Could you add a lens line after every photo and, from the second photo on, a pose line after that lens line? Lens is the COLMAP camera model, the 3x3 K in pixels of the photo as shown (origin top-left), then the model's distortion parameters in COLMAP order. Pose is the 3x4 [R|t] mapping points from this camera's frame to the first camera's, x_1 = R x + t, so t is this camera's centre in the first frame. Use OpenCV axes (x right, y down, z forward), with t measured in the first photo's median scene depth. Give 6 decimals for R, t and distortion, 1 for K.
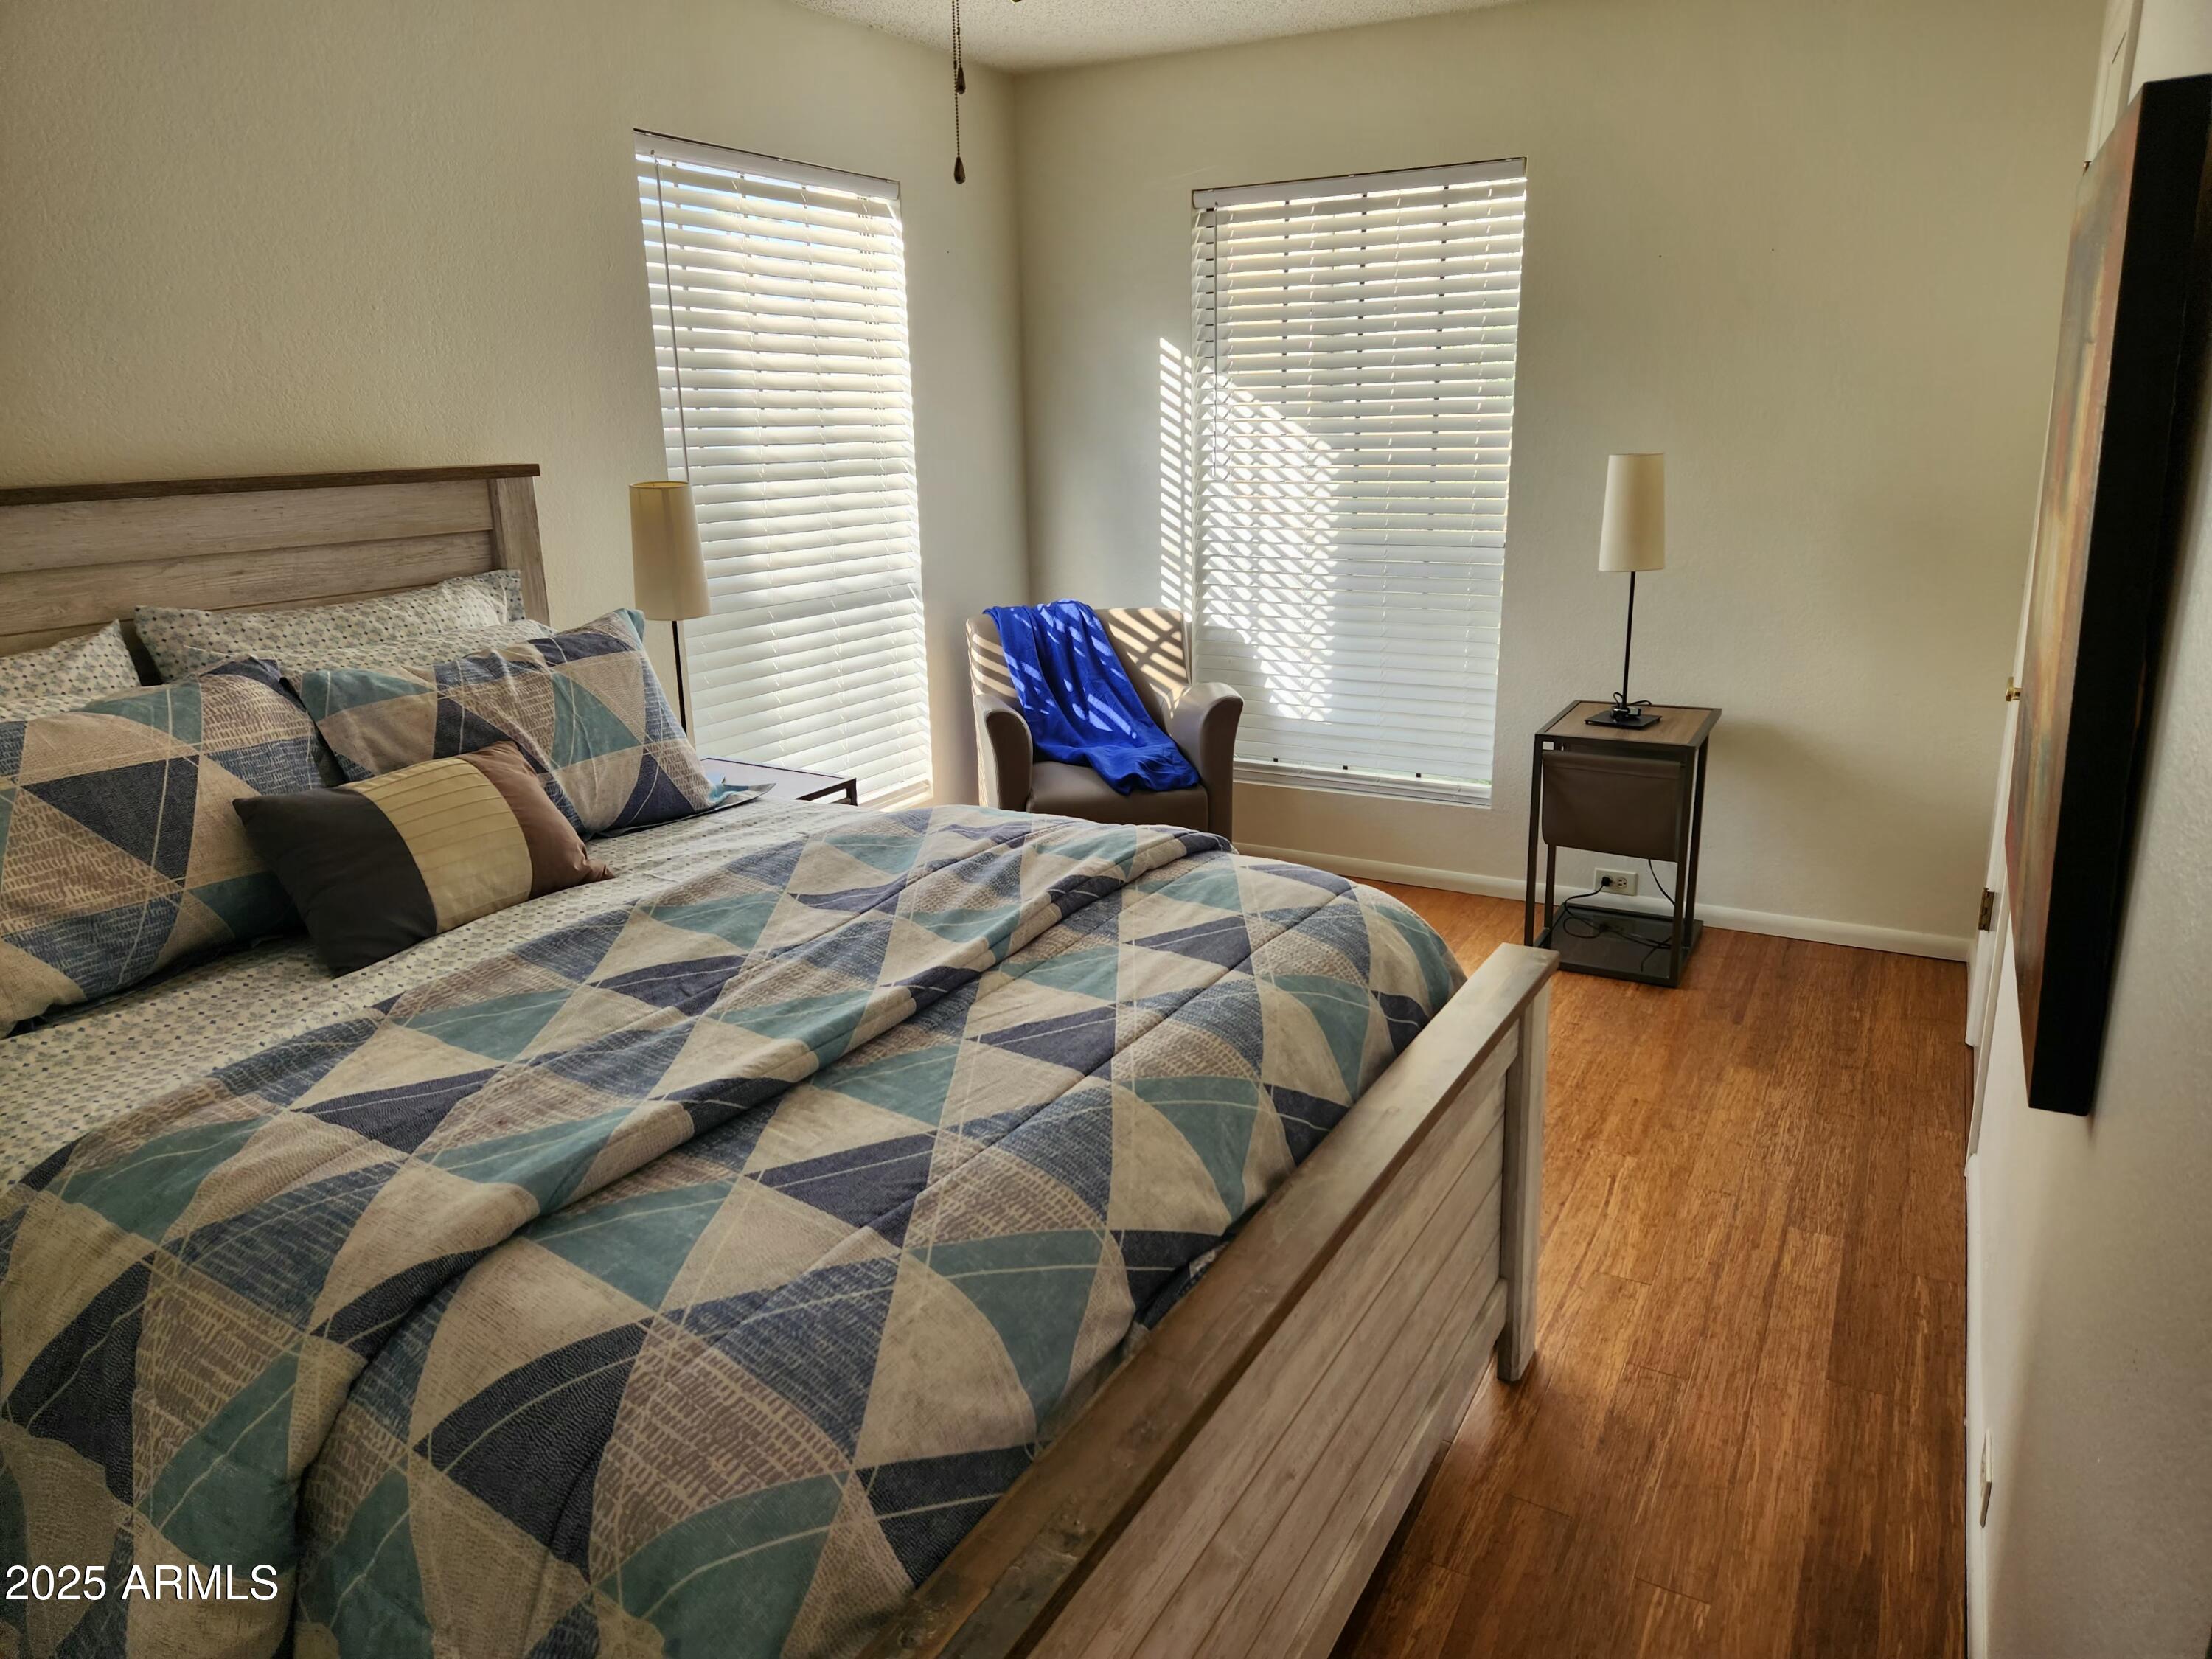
lens RADIAL K [[1467.2, 0, 1110.7], [0, 1467.2, 812.7], [0, 0, 1]] dist [0.071499, -0.058063]
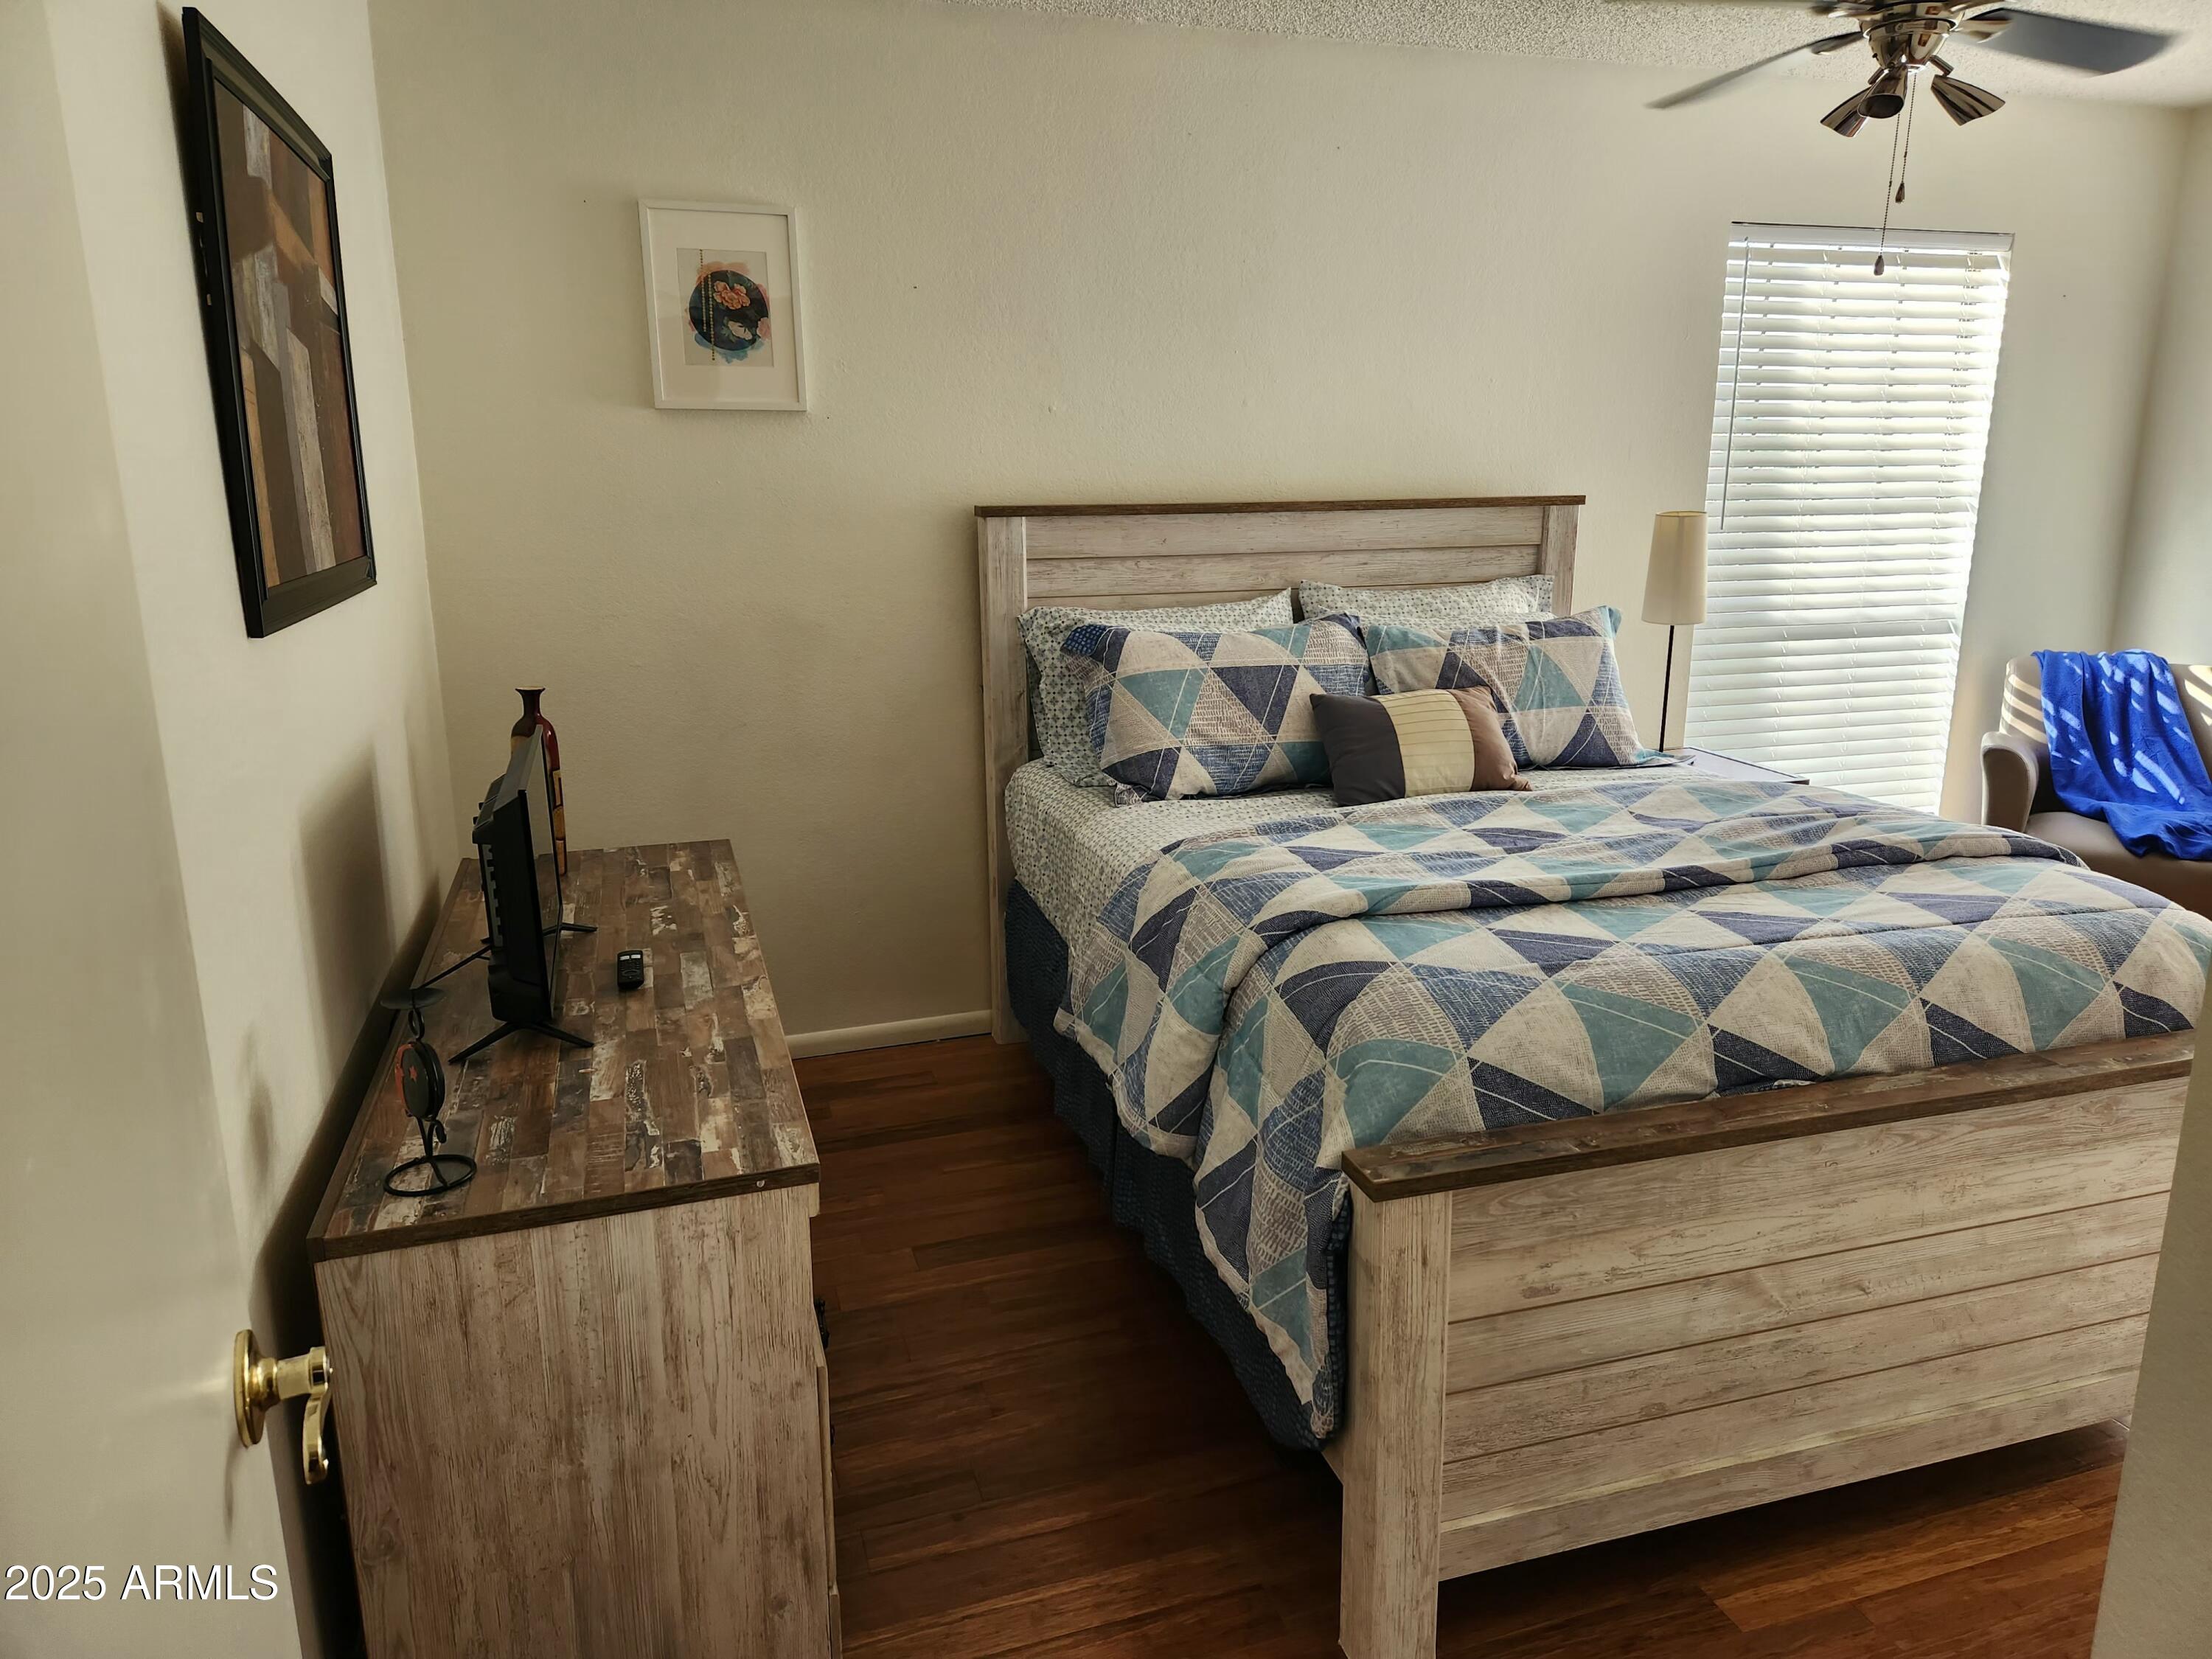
lens RADIAL K [[1467.2, 0, 1110.7], [0, 1467.2, 812.7], [0, 0, 1]] dist [0.071499, -0.058063]
pose [[0.727724, 0.173069, -0.663676, 0.331033], [-0.188825, 0.980801, 0.048720, 0.078673], [0.659366, 0.089864, 0.746432, -0.322476]]
